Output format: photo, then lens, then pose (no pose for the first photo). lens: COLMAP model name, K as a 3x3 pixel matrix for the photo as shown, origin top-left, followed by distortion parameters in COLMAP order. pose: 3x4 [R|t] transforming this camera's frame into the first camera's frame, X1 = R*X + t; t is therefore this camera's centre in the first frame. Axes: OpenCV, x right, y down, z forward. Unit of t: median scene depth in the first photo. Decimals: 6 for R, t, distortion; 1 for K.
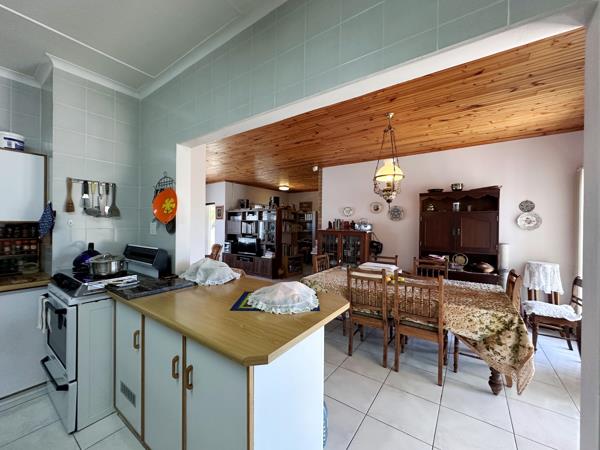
lens RADIAL K [[239.0, 0, 300.0], [0, 239.0, 225.0], [0, 0, 1]] dist [-0.001626, -0.000118]
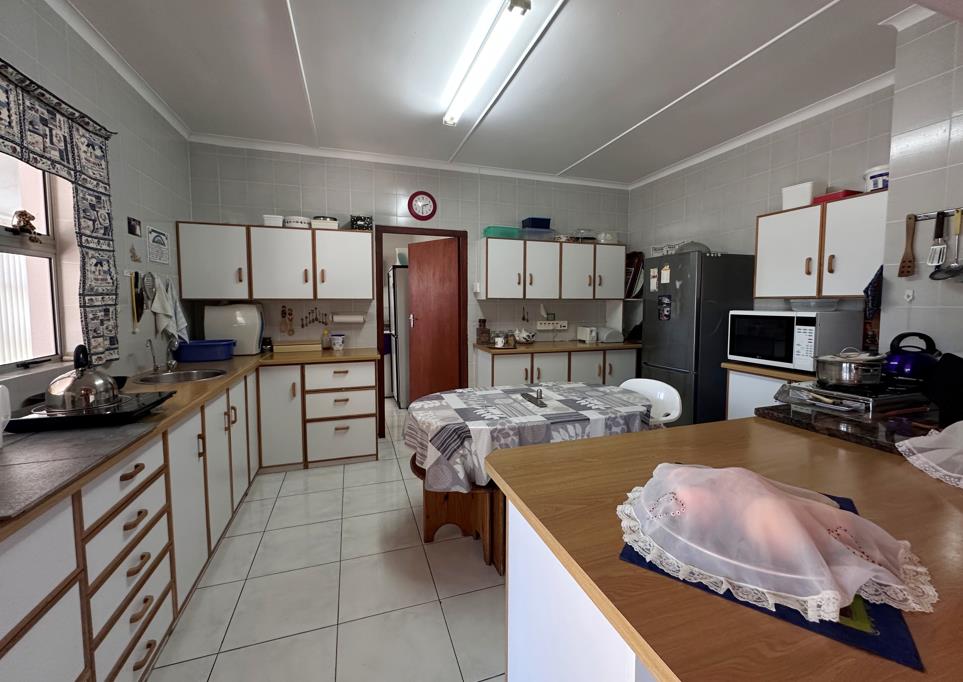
lens RADIAL K [[398.8, 0, 484.5], [0, 398.8, 328.8], [0, 0, 1]] dist [-0.000051, -0.000012]
pose [[-0.591138, 0.045419, -0.805290, 0.399305], [-0.005777, 0.998149, 0.060537, 0.018077], [0.806549, 0.040438, -0.589782, 0.769974]]
